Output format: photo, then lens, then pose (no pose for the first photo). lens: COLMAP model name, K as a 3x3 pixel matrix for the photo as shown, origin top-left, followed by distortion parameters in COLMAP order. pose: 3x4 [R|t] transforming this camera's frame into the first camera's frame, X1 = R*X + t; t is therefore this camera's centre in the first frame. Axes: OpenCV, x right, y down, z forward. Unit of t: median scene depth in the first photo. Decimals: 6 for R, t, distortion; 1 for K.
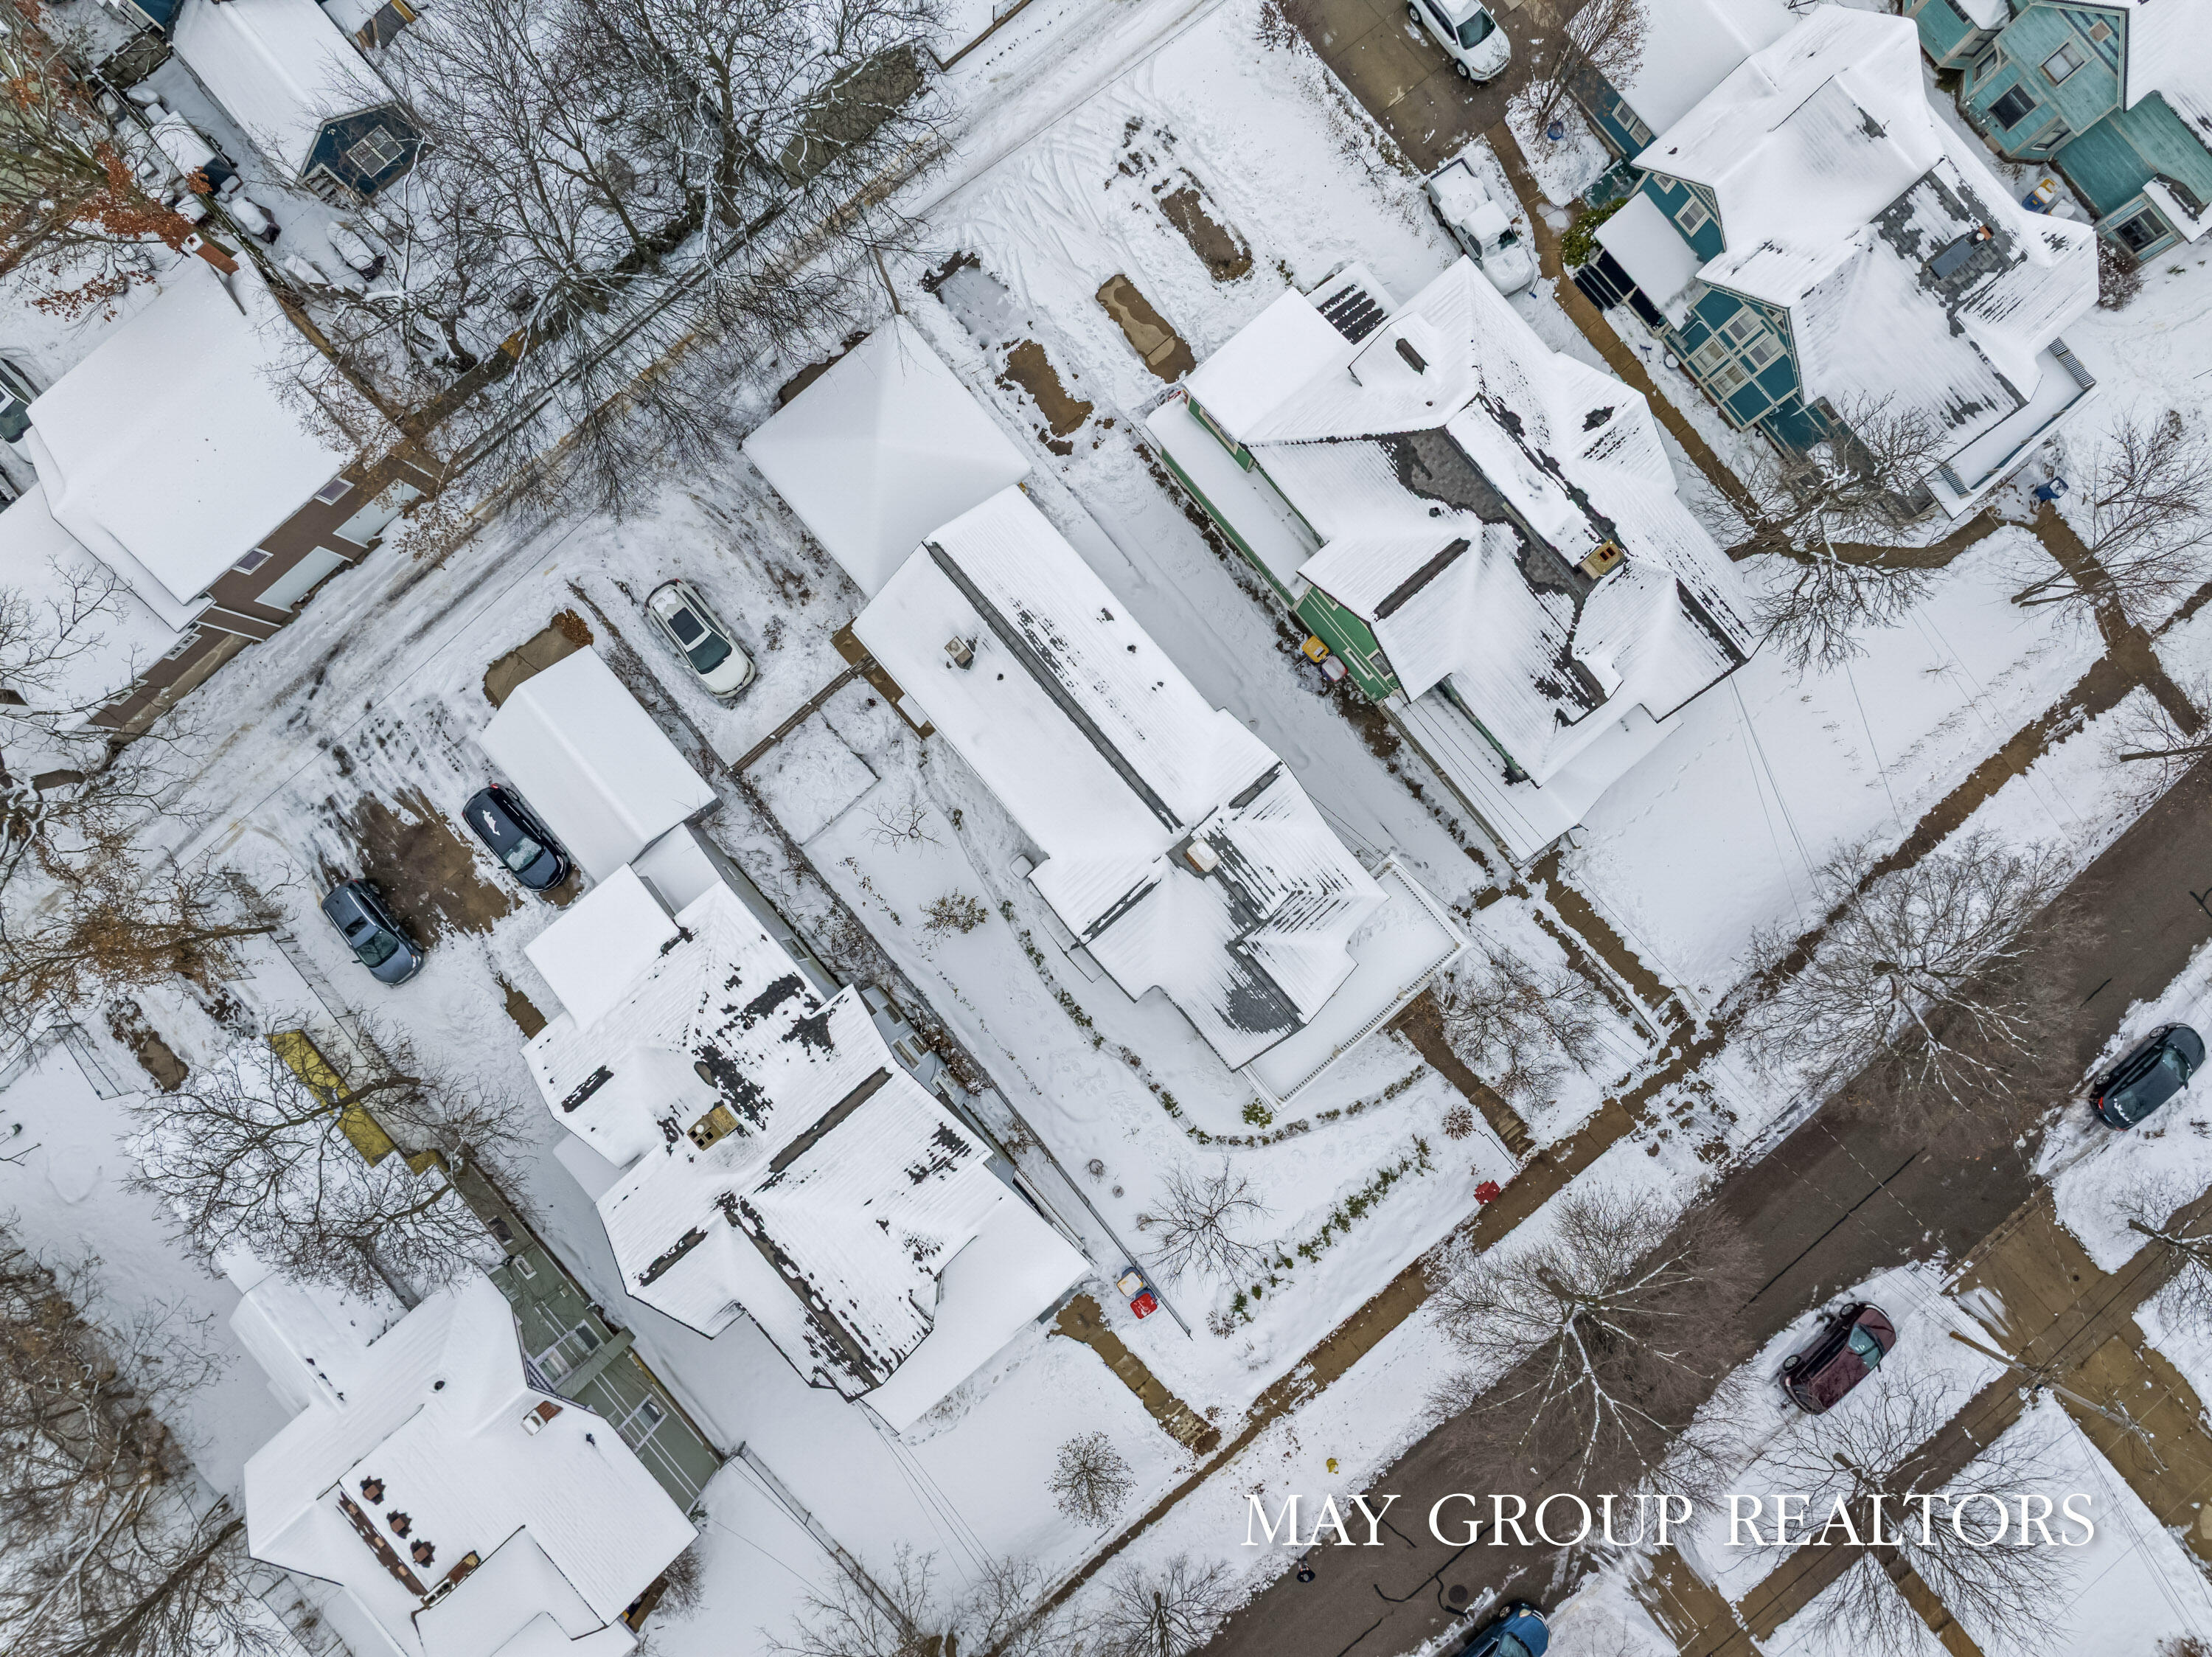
lens RADIAL K [[1557.5, 0, 1106.0], [0, 1557.5, 828.5], [0, 0, 1]] dist [-0.032543, -0.002777]
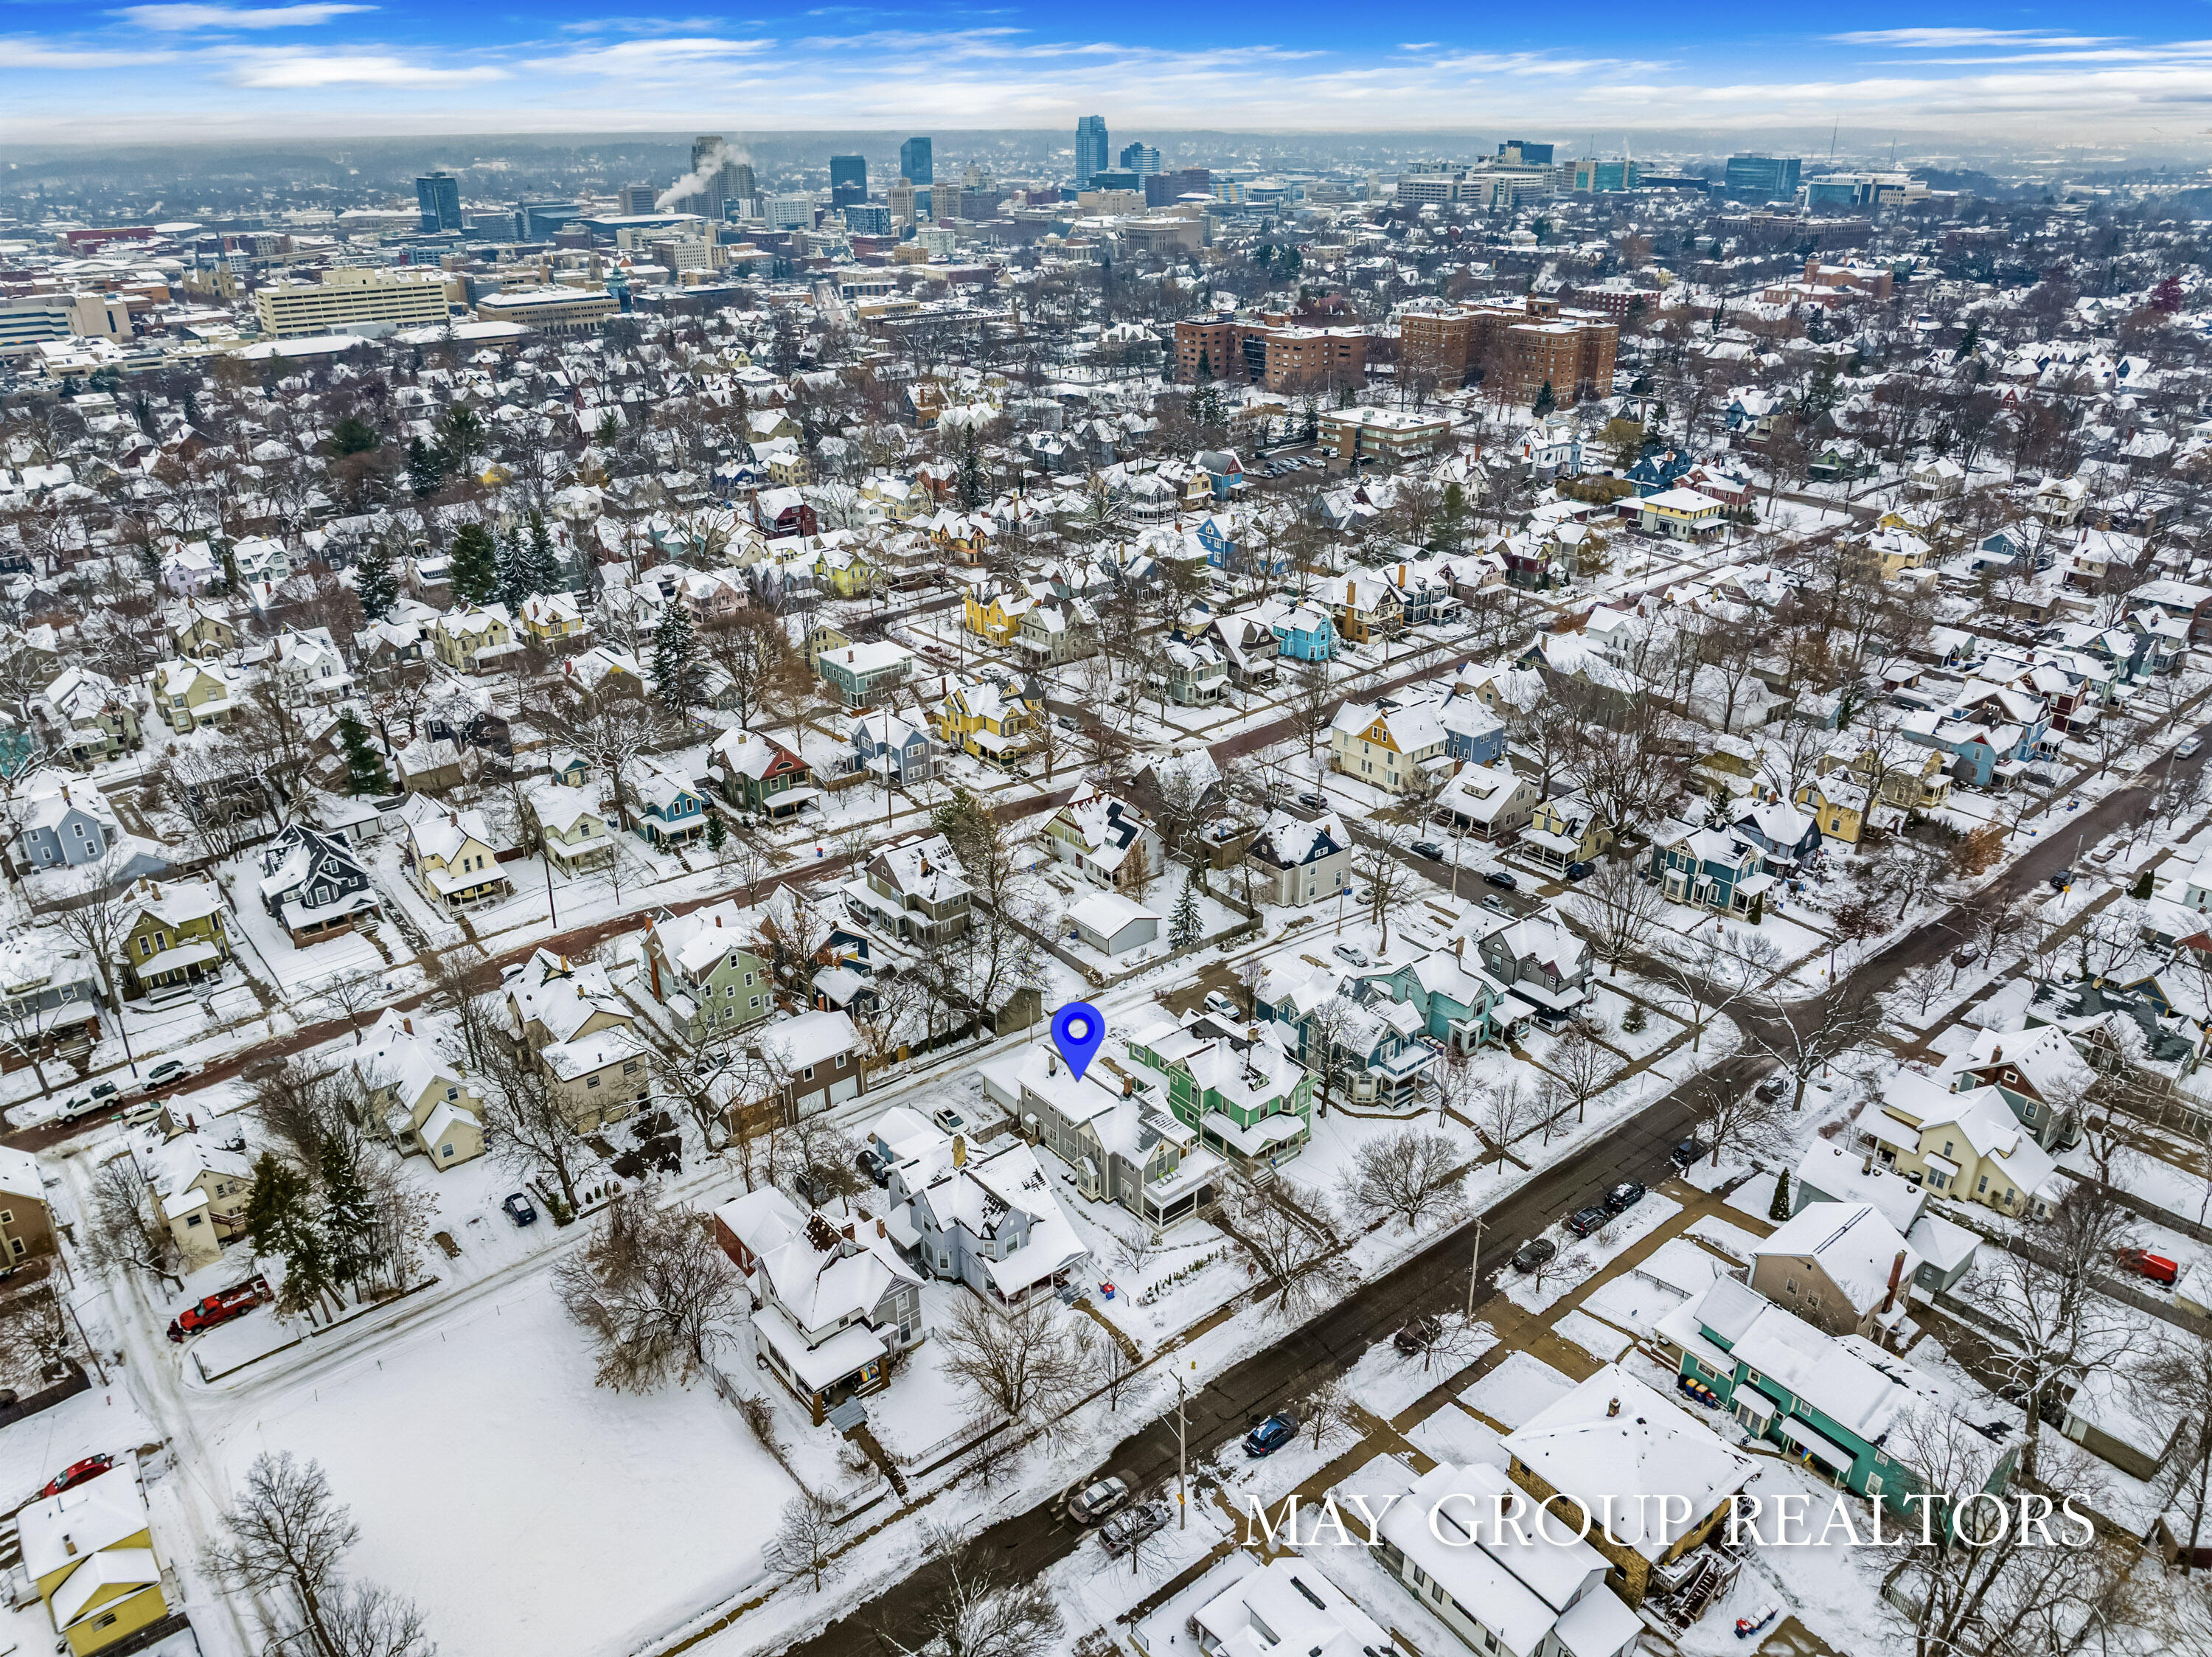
lens RADIAL K [[1557.5, 0, 1106.0], [0, 1557.5, 828.5], [0, 0, 1]] dist [-0.032543, -0.002777]
pose [[0.999667, 0.003238, -0.025588, 0.076163], [-0.024309, 0.449874, -0.892761, 2.065039], [0.008621, 0.893086, 0.449803, -0.692137]]
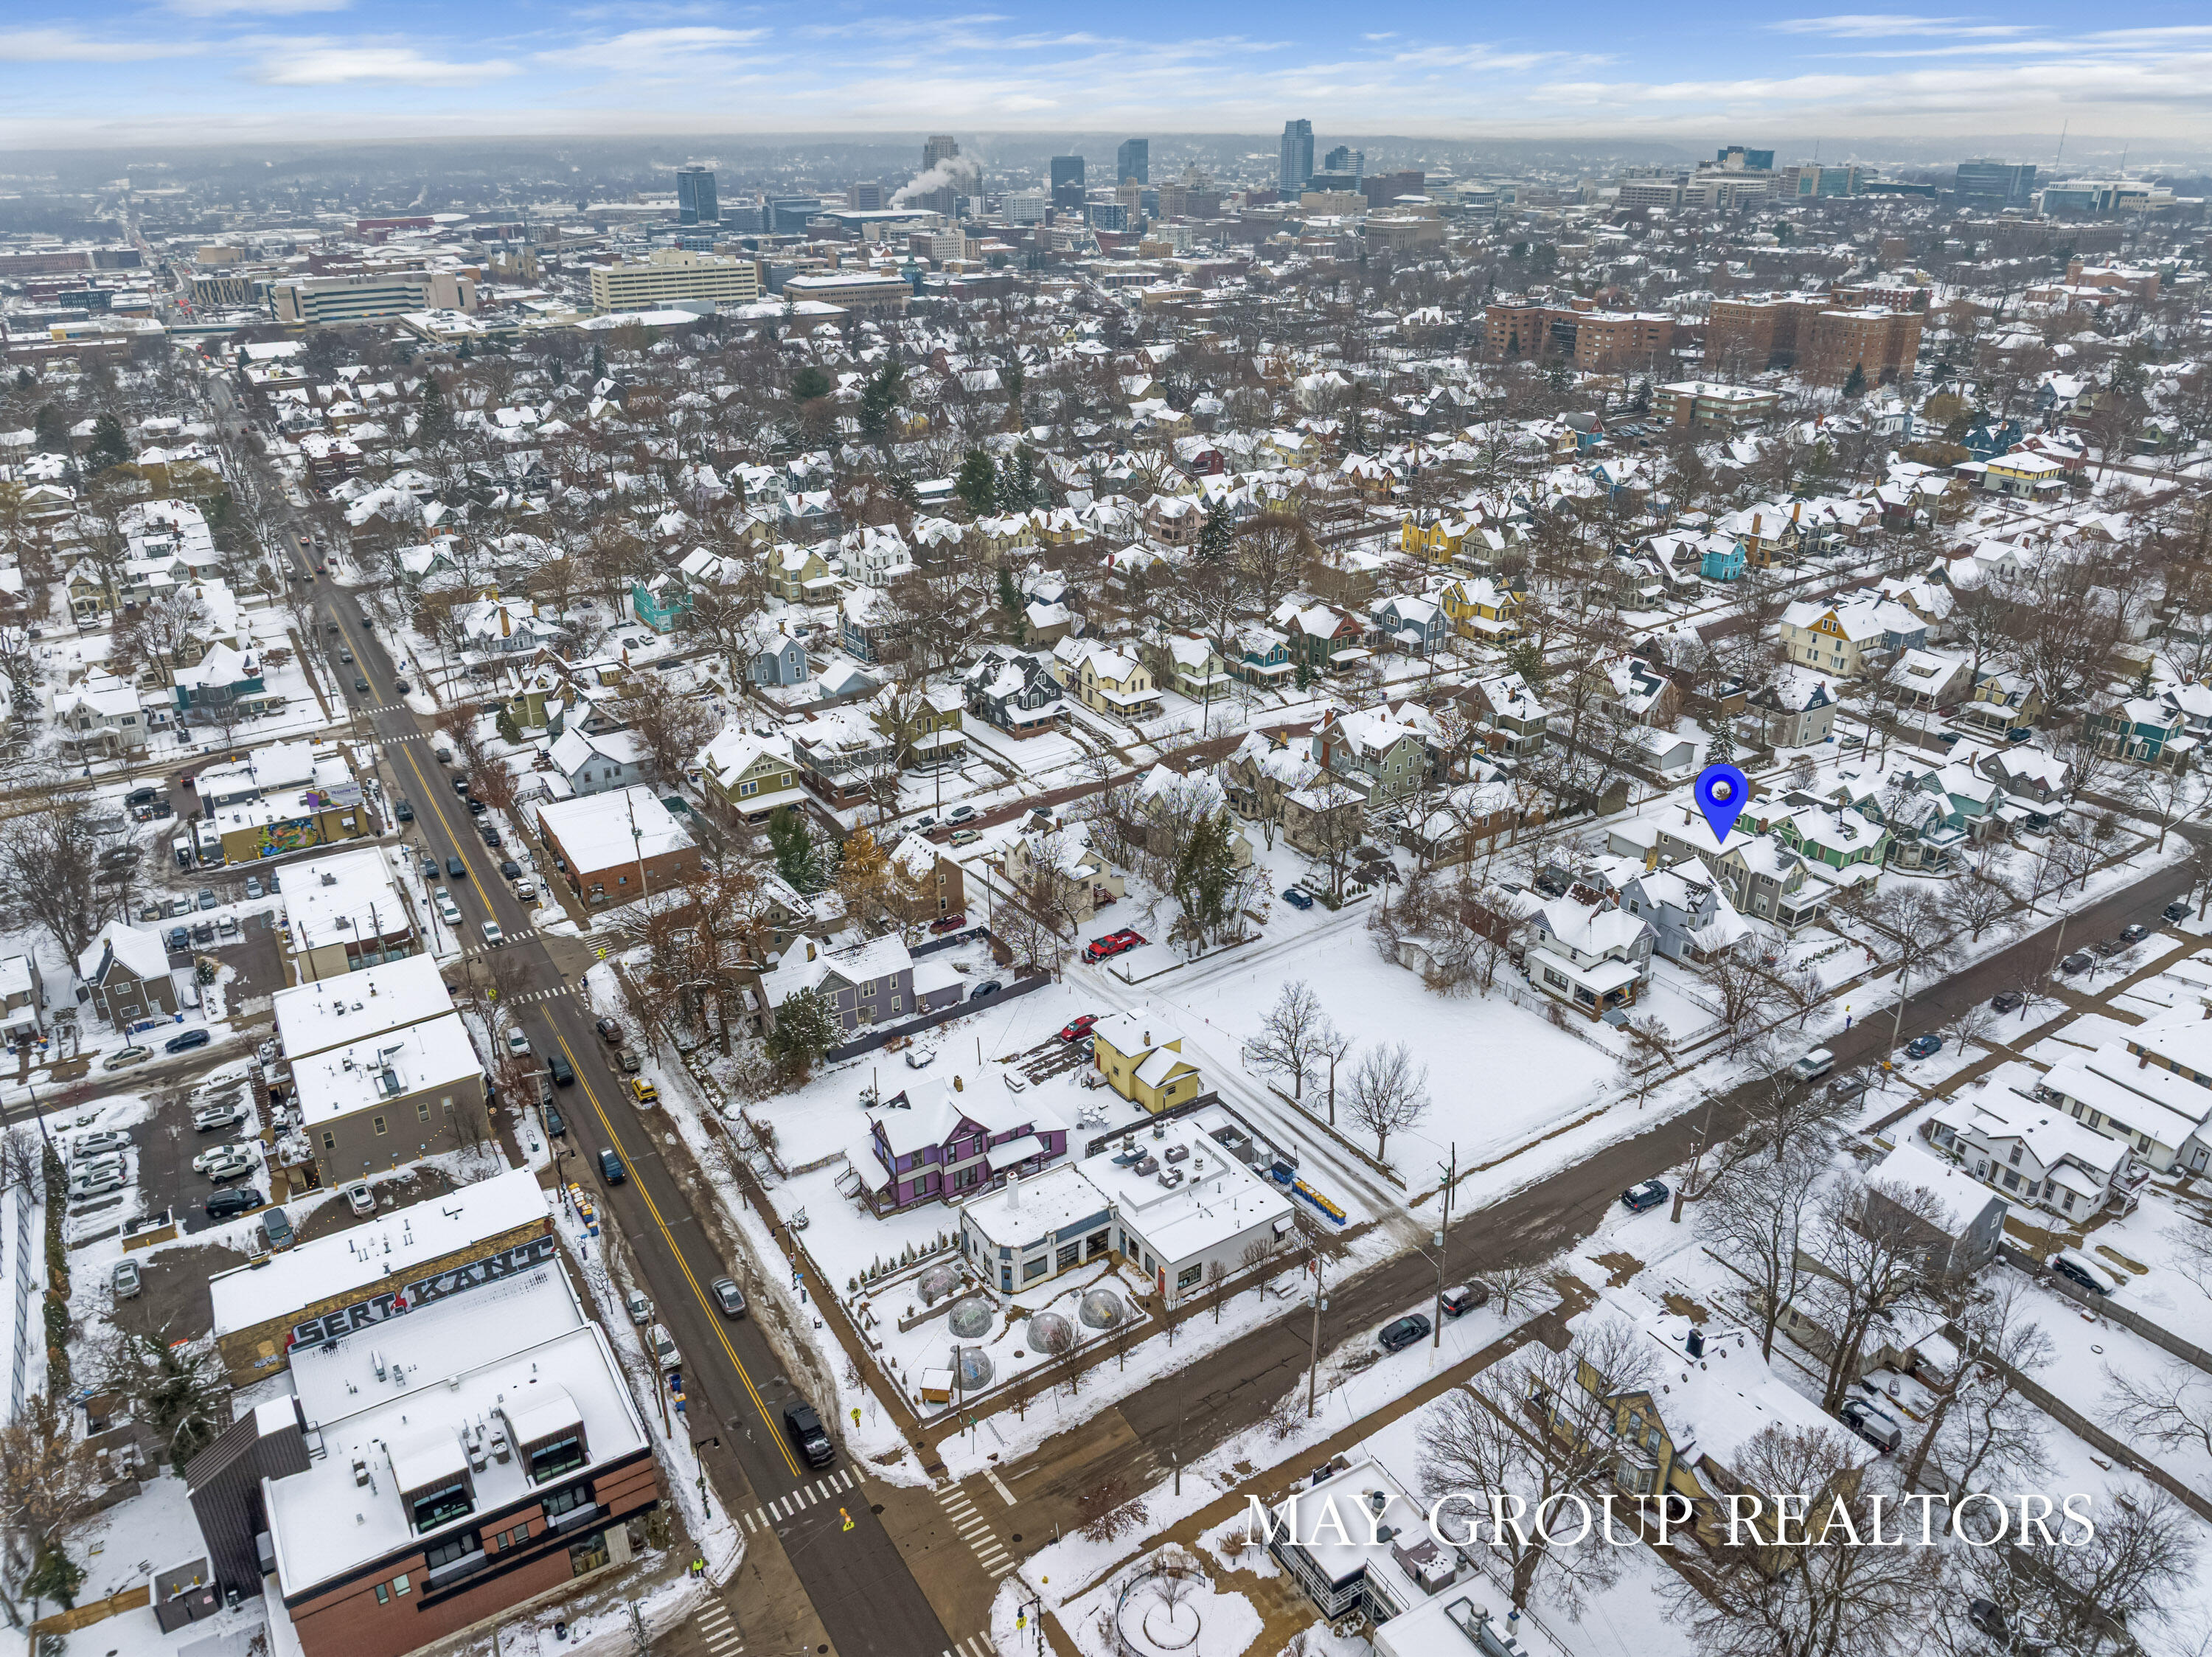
lens RADIAL K [[1557.5, 0, 1106.0], [0, 1557.5, 828.5], [0, 0, 1]] dist [-0.032543, -0.002777]
pose [[0.992470, 0.045387, -0.113771, -0.969711], [-0.122059, 0.444295, -0.887526, 3.132987], [0.010266, 0.894730, 0.446490, -0.685750]]
